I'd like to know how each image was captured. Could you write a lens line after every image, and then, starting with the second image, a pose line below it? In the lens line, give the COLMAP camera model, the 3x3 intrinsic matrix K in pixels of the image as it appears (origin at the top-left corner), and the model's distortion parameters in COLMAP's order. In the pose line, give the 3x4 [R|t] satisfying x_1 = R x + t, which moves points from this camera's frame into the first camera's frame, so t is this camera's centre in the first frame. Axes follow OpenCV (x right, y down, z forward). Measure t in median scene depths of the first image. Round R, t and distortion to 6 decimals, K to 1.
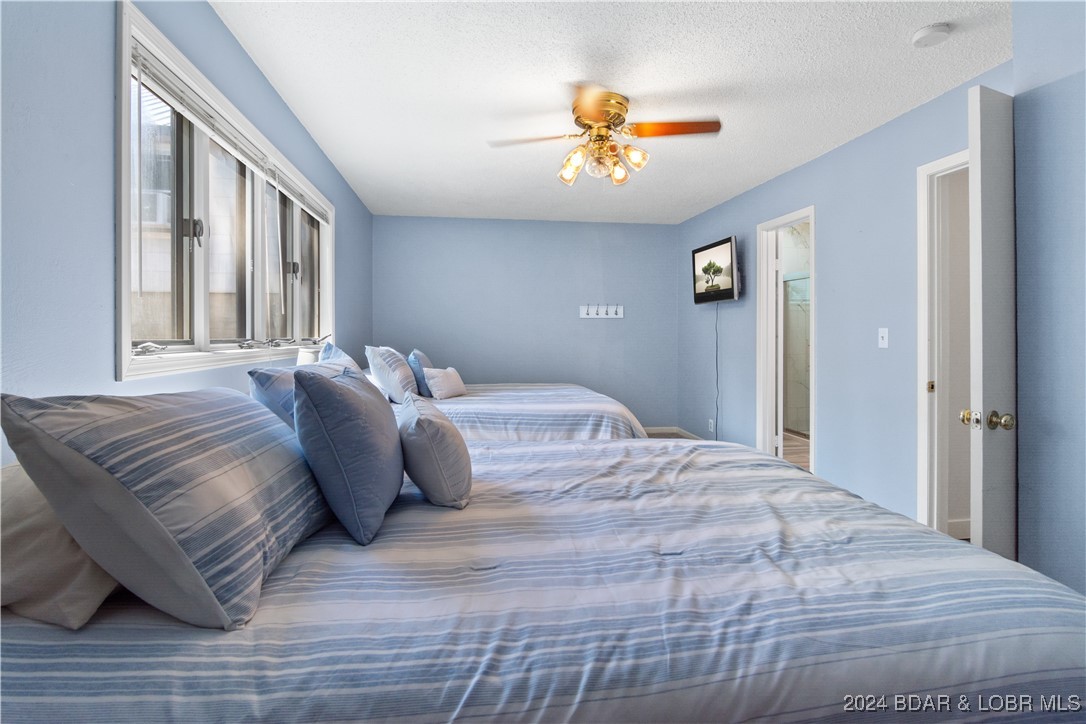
lens RADIAL K [[530.2, 0, 534.4], [0, 530.2, 335.9], [0, 0, 1]] dist [-0.009487, -0.000420]
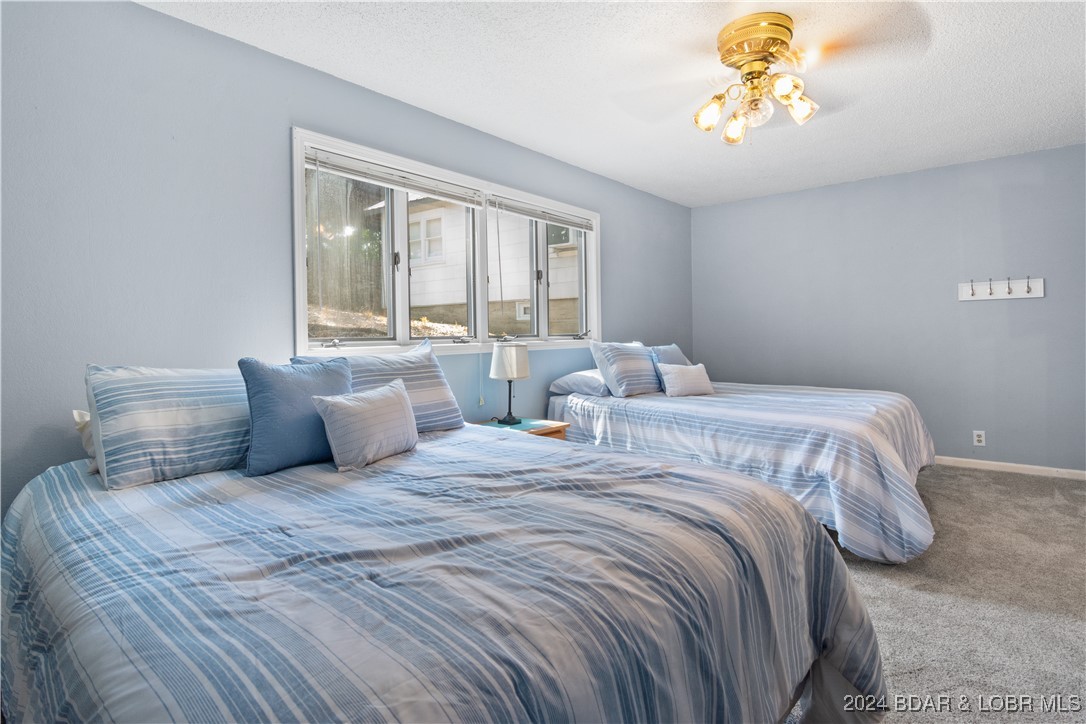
lens RADIAL K [[530.2, 0, 526.9], [0, 530.2, 333.2], [0, 0, 1]] dist [-0.009487, -0.000420]
pose [[0.665429, -0.010832, -0.746383, 0.413388], [0.015208, 0.999884, -0.000952, 0.002560], [0.746307, -0.010718, 0.665516, 0.192160]]
